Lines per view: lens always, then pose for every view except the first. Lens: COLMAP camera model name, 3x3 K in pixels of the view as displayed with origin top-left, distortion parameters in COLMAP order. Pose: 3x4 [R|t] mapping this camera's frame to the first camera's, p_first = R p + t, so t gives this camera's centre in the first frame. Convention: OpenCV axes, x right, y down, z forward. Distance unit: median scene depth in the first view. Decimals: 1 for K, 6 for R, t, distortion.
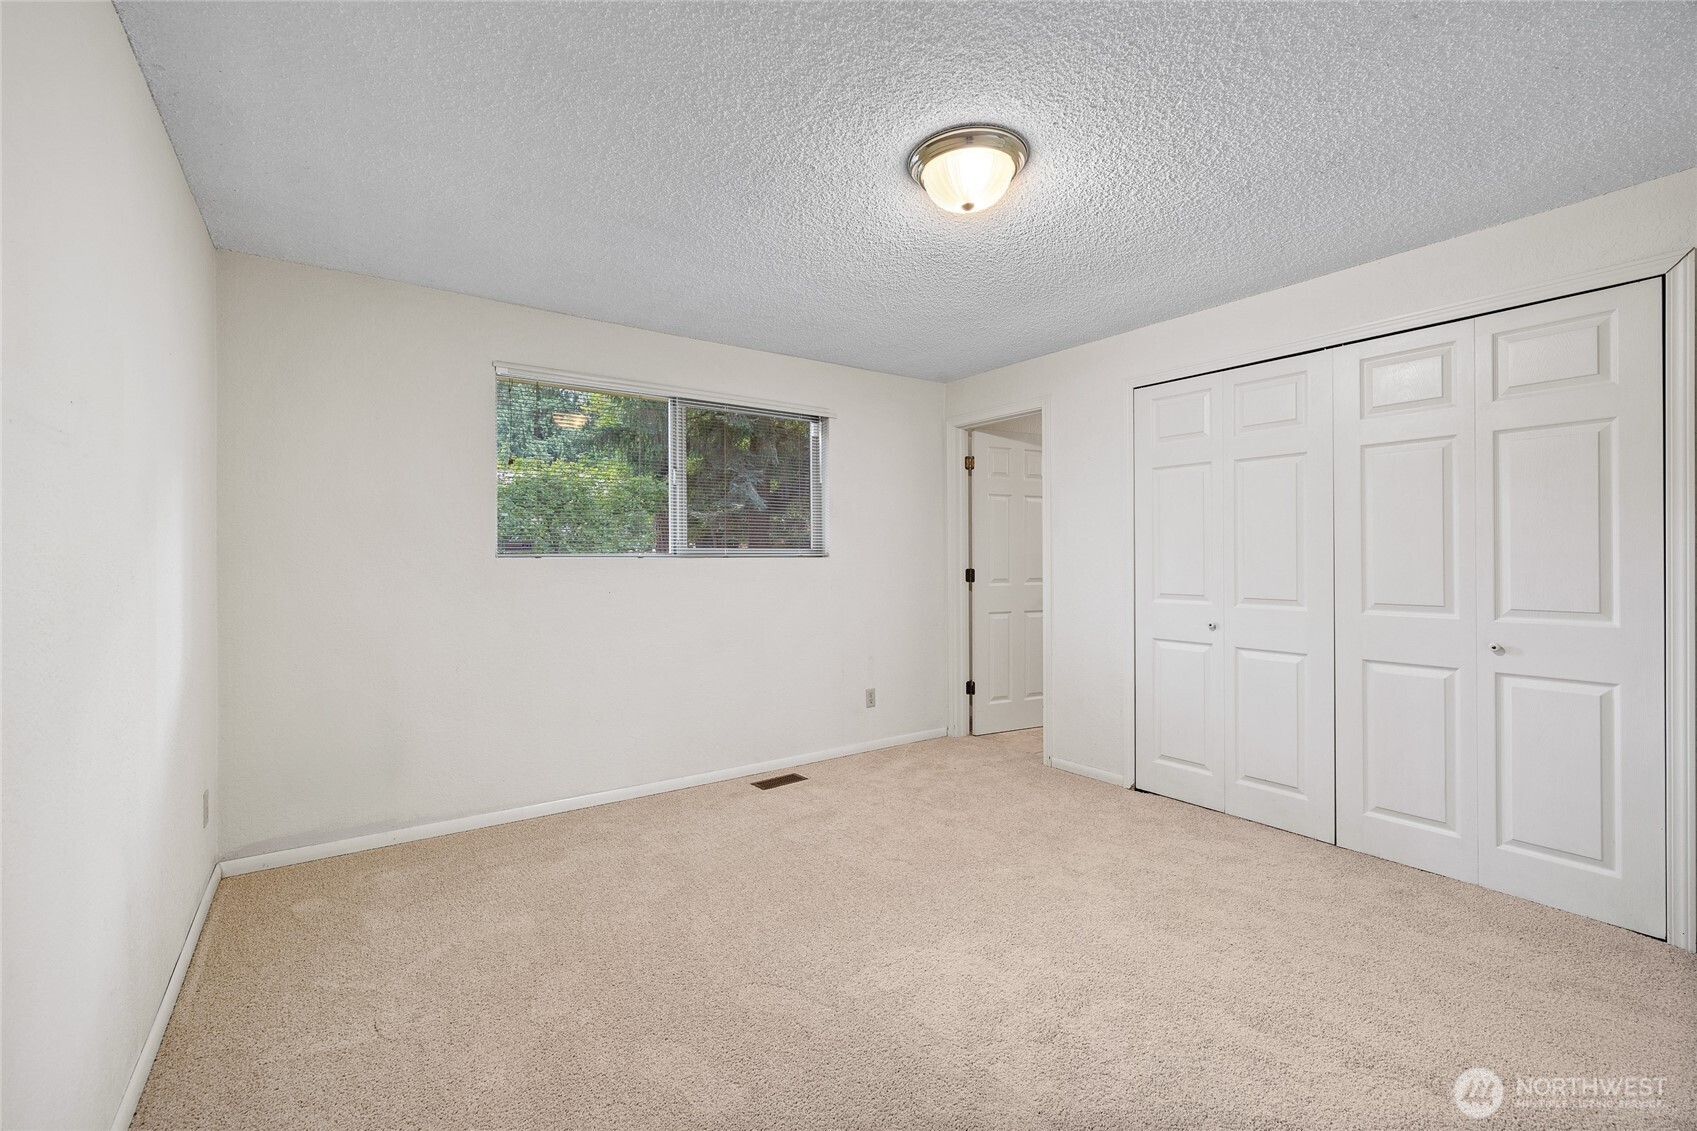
lens RADIAL K [[734.8, 0, 846.6], [0, 734.8, 559.6], [0, 0, 1]] dist [0.004120, -0.000515]
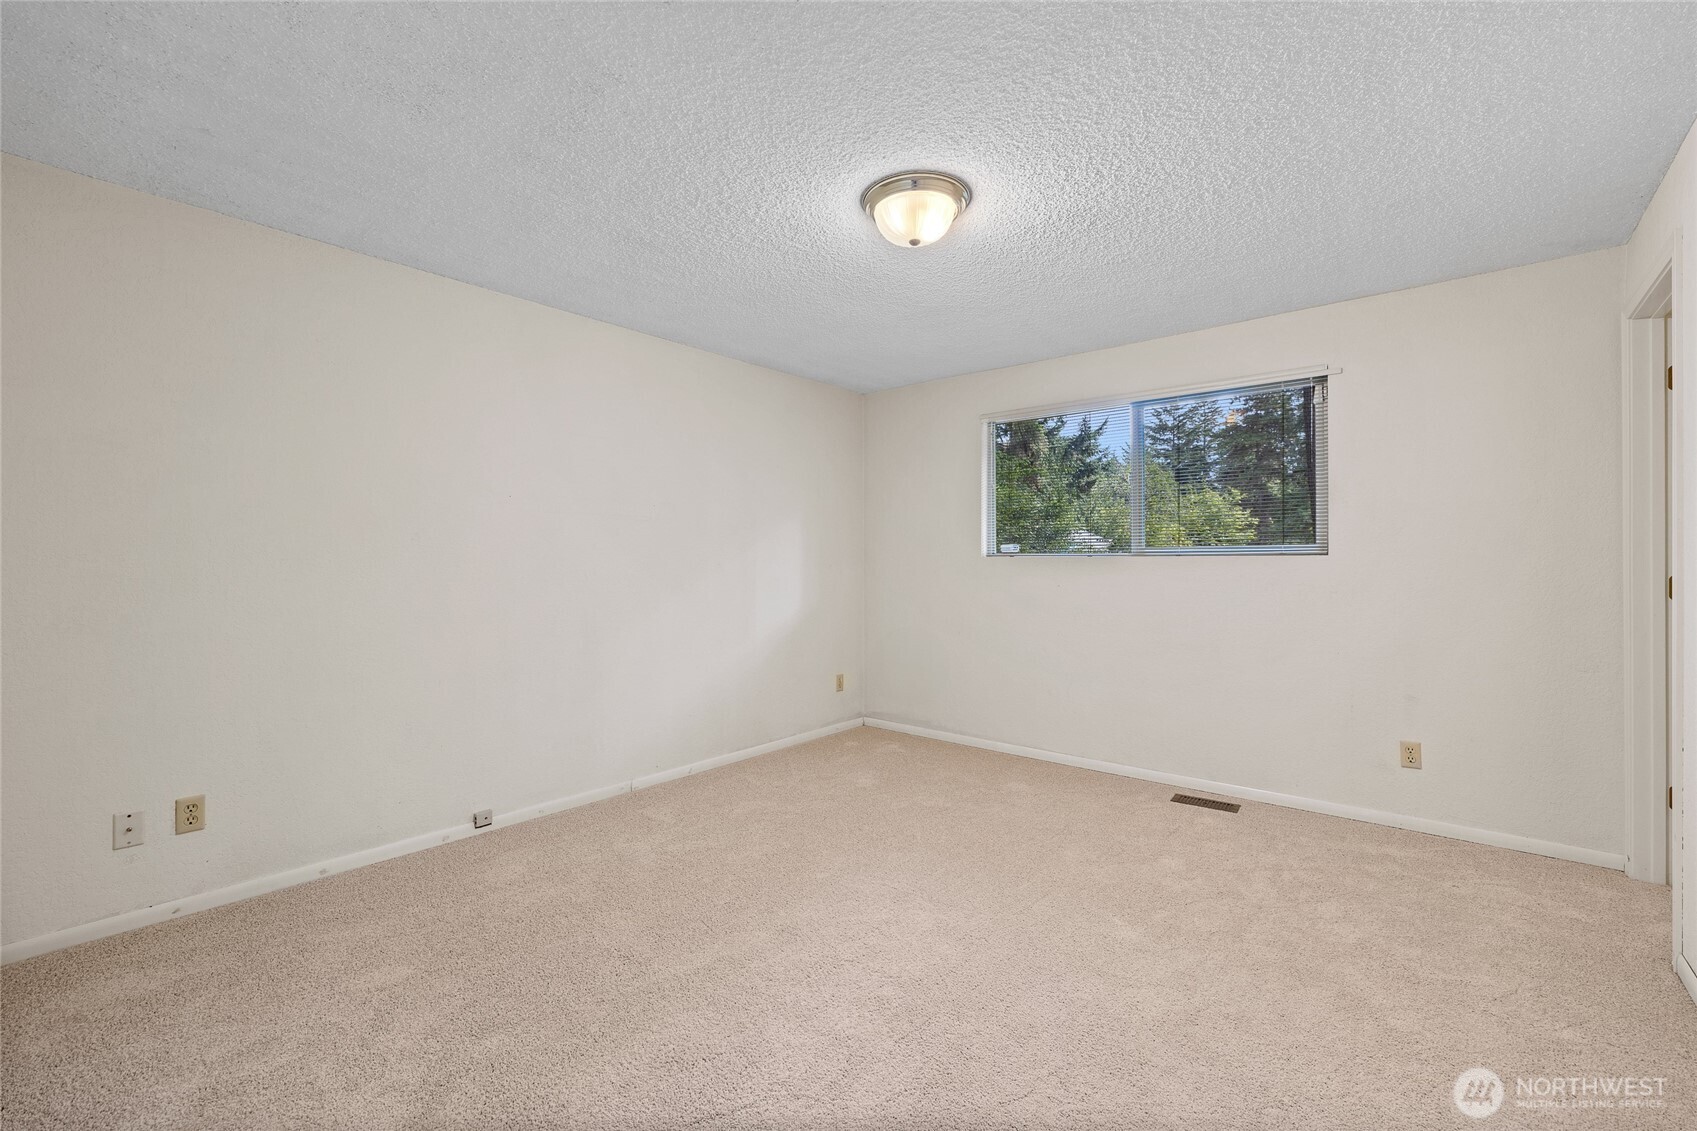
lens RADIAL K [[734.8, 0, 847.7], [0, 734.8, 563.1], [0, 0, 1]] dist [0.004120, -0.000515]
pose [[0.237933, 0.009418, -0.971236, 0.726573], [-0.002926, 0.999955, 0.008980, -0.000975], [0.971277, 0.000705, 0.237950, 0.379390]]
